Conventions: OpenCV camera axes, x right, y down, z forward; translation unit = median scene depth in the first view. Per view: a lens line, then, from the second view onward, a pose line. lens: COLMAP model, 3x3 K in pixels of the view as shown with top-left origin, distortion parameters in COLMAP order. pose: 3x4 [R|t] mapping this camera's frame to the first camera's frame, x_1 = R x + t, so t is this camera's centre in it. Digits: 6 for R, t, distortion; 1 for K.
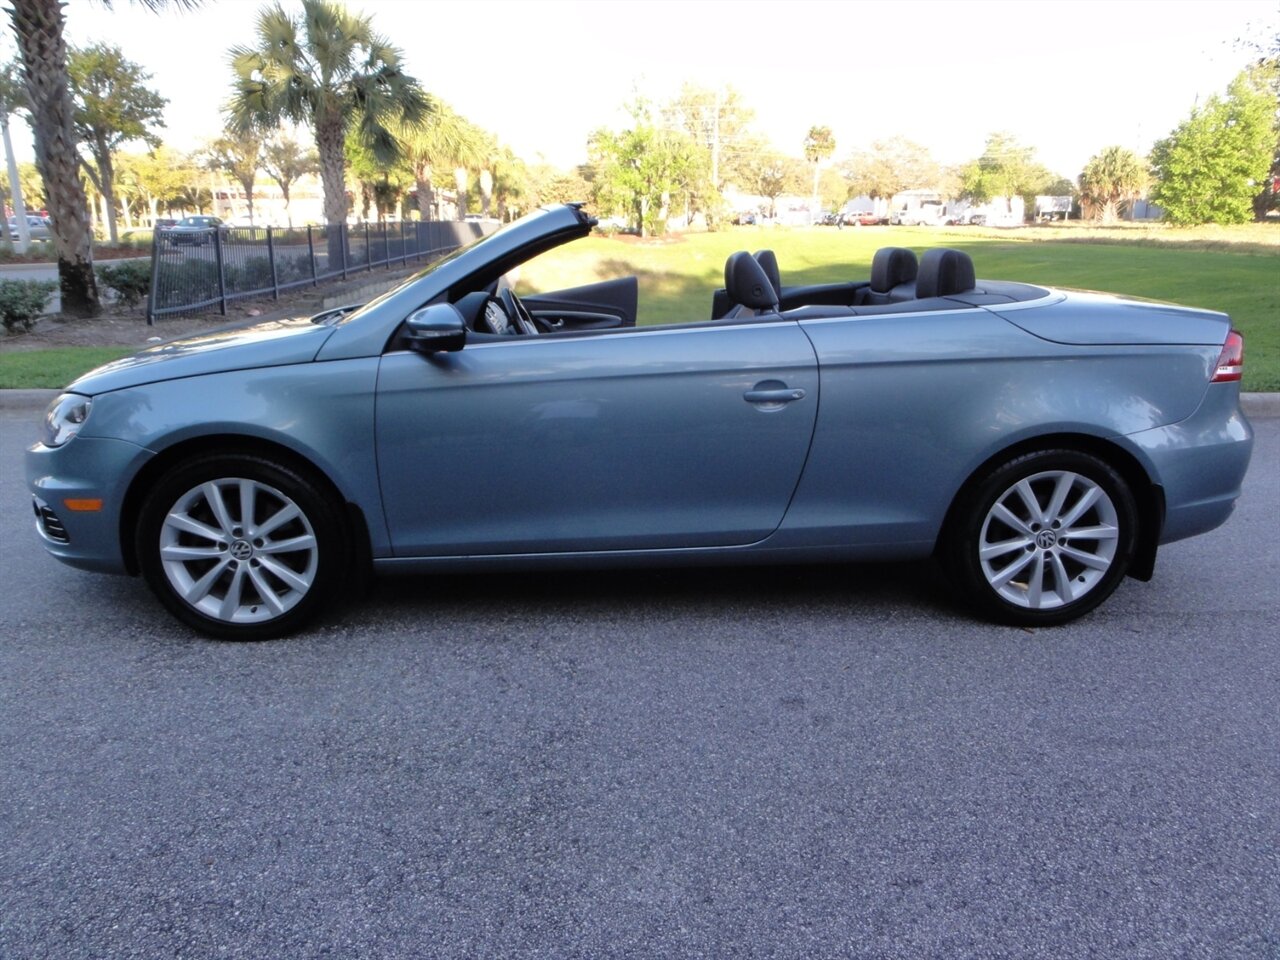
lens RADIAL K [[915.9, 0, 639.0], [0, 915.9, 482.3], [0, 0, 1]] dist [-0.001459, 0.003315]
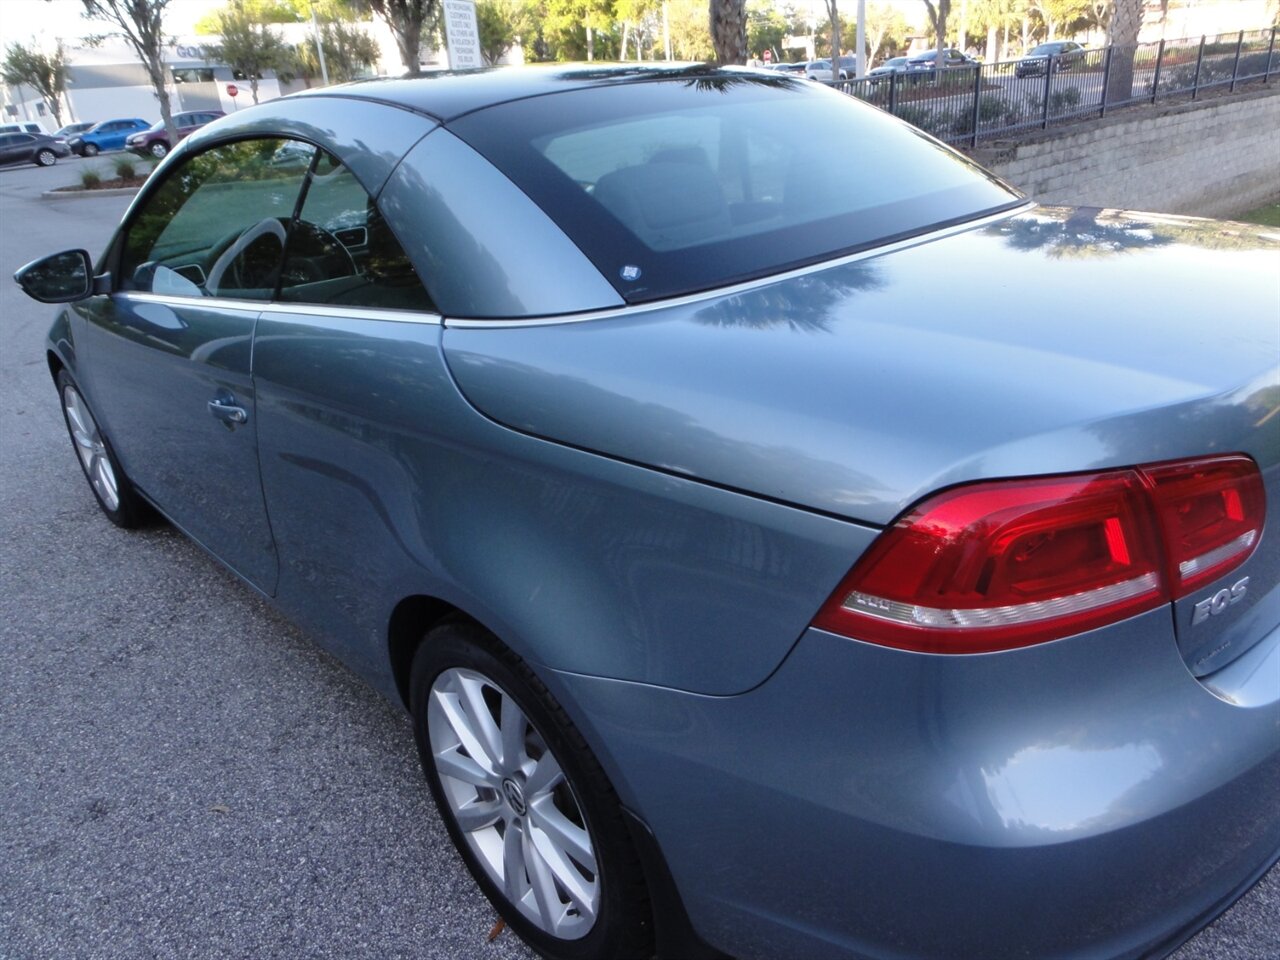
lens RADIAL K [[914.2, 0, 635.7], [0, 914.2, 481.0], [0, 0, 1]] dist [0.001900, 0.001042]
pose [[0.623806, 0.258561, -0.737572, 0.084227], [-0.129468, 0.964841, 0.228734, -0.023402], [0.770782, -0.047194, 0.635349, 0.077451]]
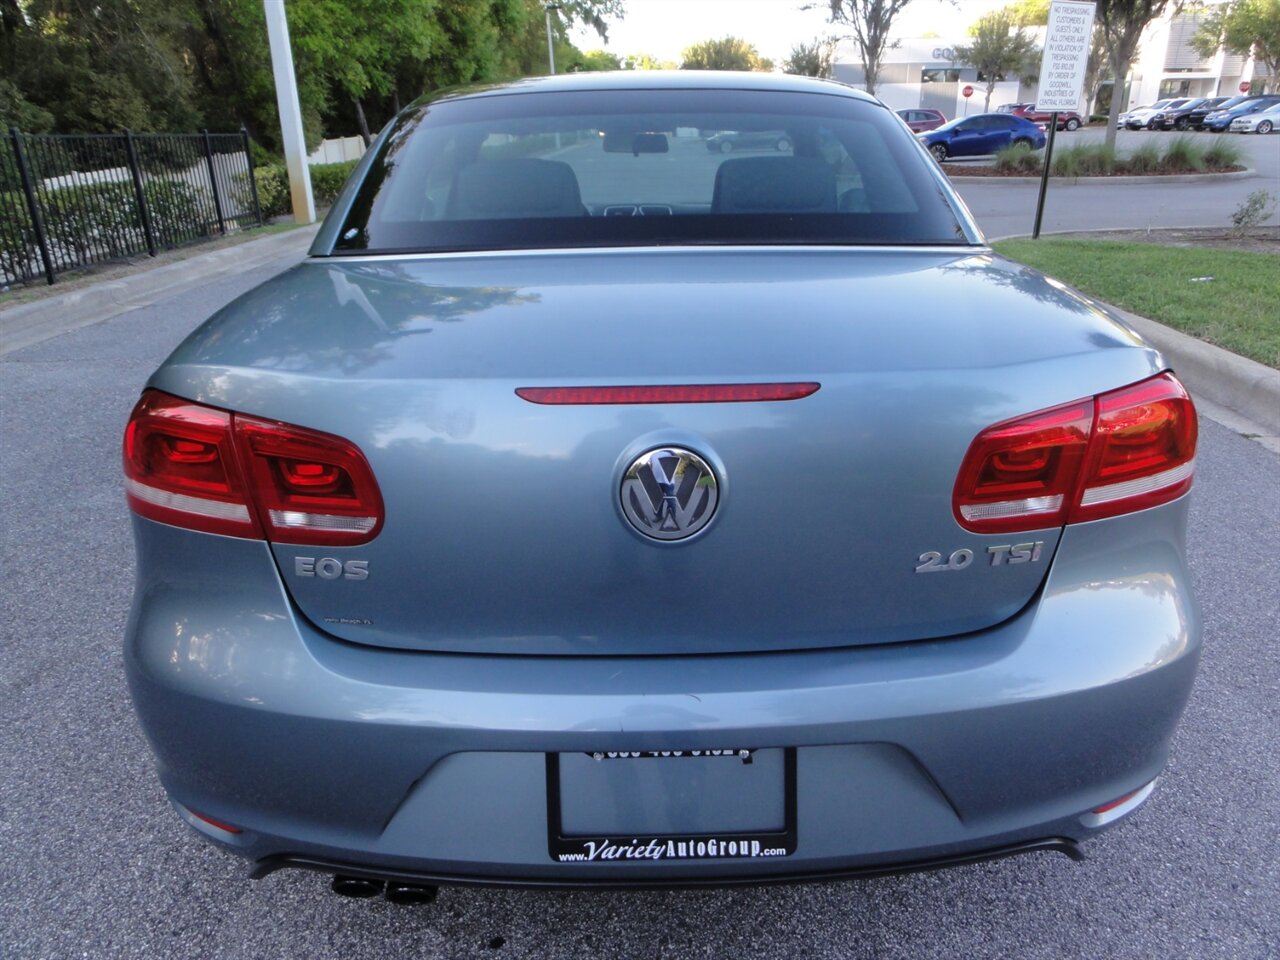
lens RADIAL K [[914.2, 0, 635.7], [0, 914.2, 481.0], [0, 0, 1]] dist [0.001900, 0.001042]
pose [[-0.052966, 0.354263, -0.933644, 0.107112], [-0.247142, 0.901221, 0.355981, -0.033820], [0.967531, 0.249597, 0.039819, 0.124987]]
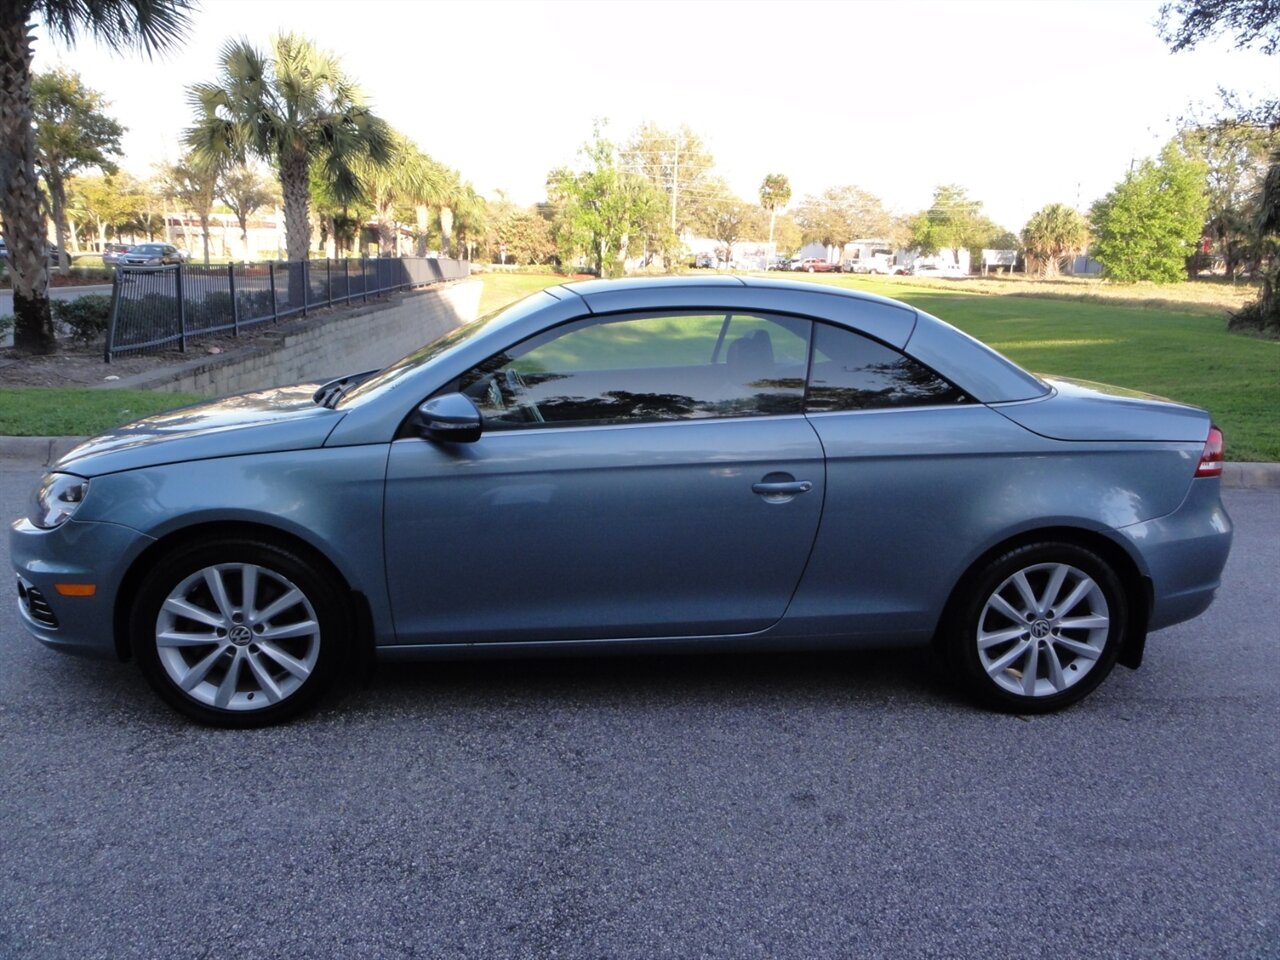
lens RADIAL K [[915.2, 0, 640.0], [0, 915.2, 480.0], [0, 0, 1]] dist [0.003162, -0.003532]
pose [[0.998419, 0.017728, 0.053337, -0.006238], [-0.015505, 0.999005, -0.041815, -0.005627], [-0.054025, 0.040921, 0.997701, -0.000408]]
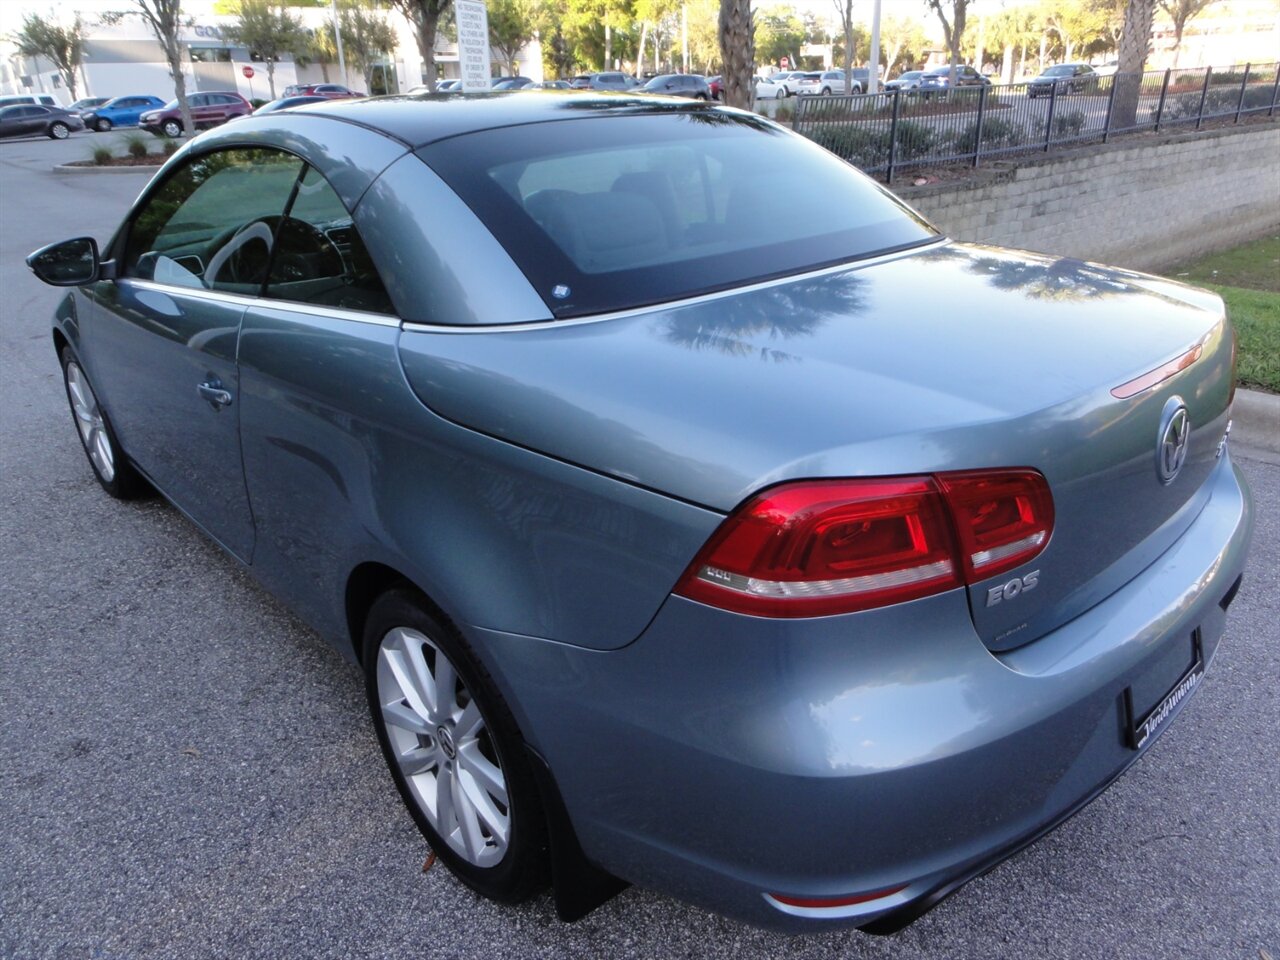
lens RADIAL K [[915.9, 0, 639.0], [0, 915.9, 482.3], [0, 0, 1]] dist [-0.001459, 0.003315]
pose [[0.614205, 0.288241, -0.734622, 0.092673], [-0.174865, 0.957477, 0.229479, -0.025323], [0.769529, -0.012488, 0.638490, 0.076159]]
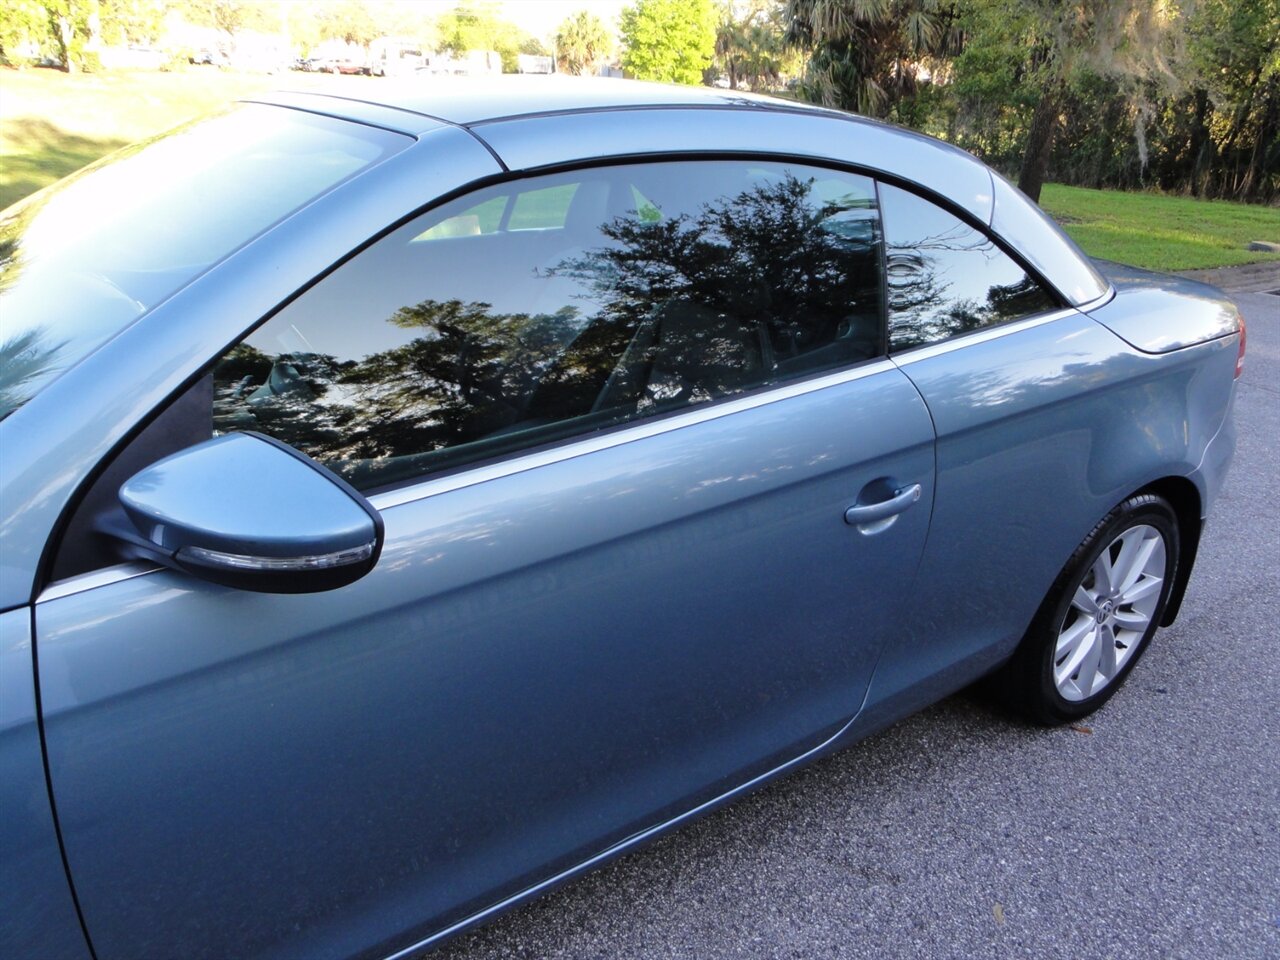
lens RADIAL K [[904.4, 0, 639.2], [0, 904.4, 483.5], [0, 0, 1]] dist [0.000231, 0.000975]
pose [[0.858109, -0.158002, 0.488552, -0.023585], [0.082124, 0.981462, 0.173169, -0.020762], [-0.506857, -0.108476, 0.855178, 0.059545]]
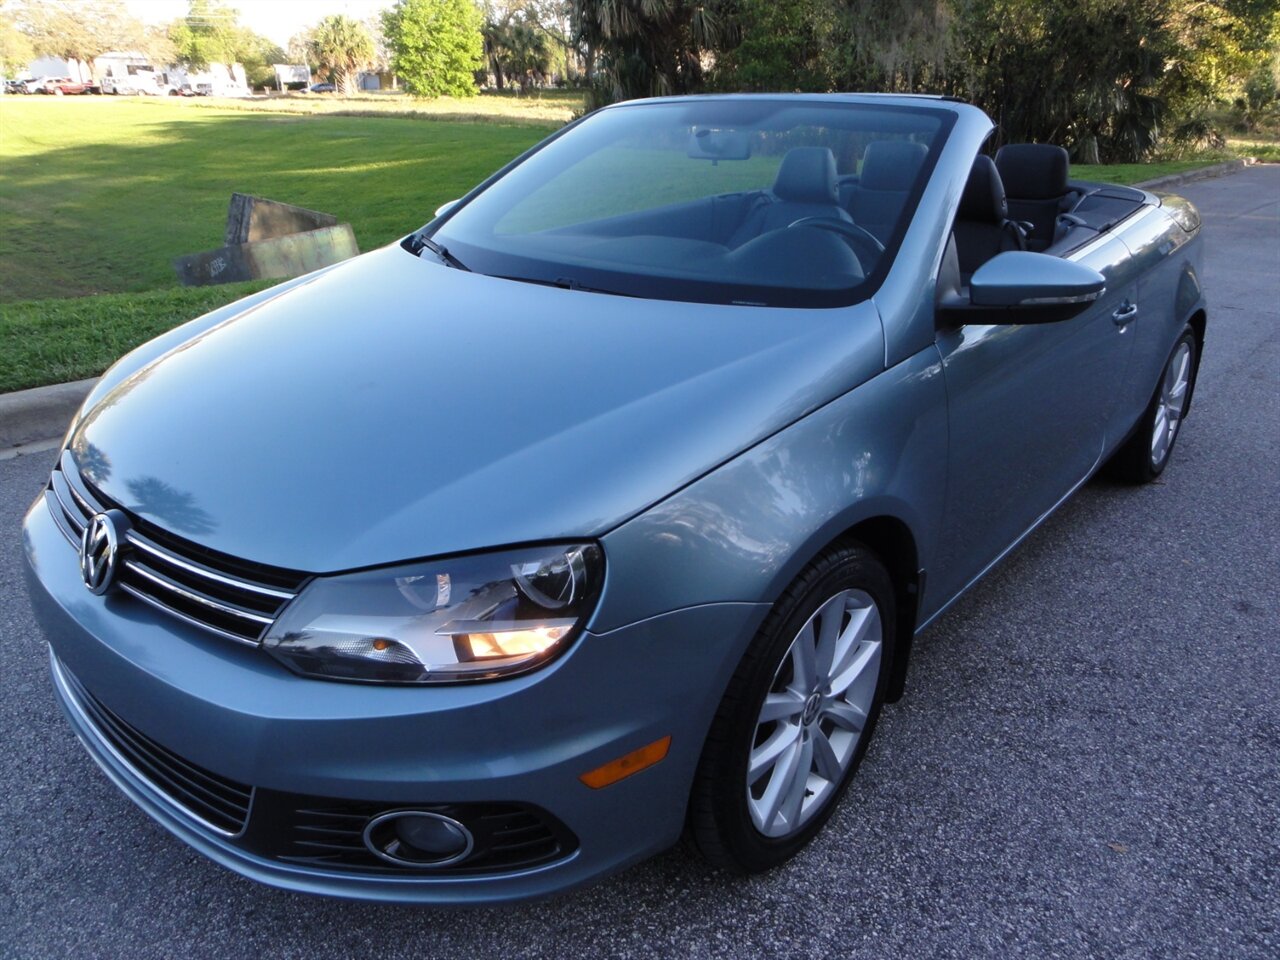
lens RADIAL K [[915.2, 0, 640.0], [0, 915.2, 480.0], [0, 0, 1]] dist [0.003162, -0.003532]
pose [[0.702026, -0.269179, 0.659320, -0.084855], [0.185069, 0.962963, 0.196090, -0.020267], [-0.687684, -0.015640, 0.725842, 0.063813]]
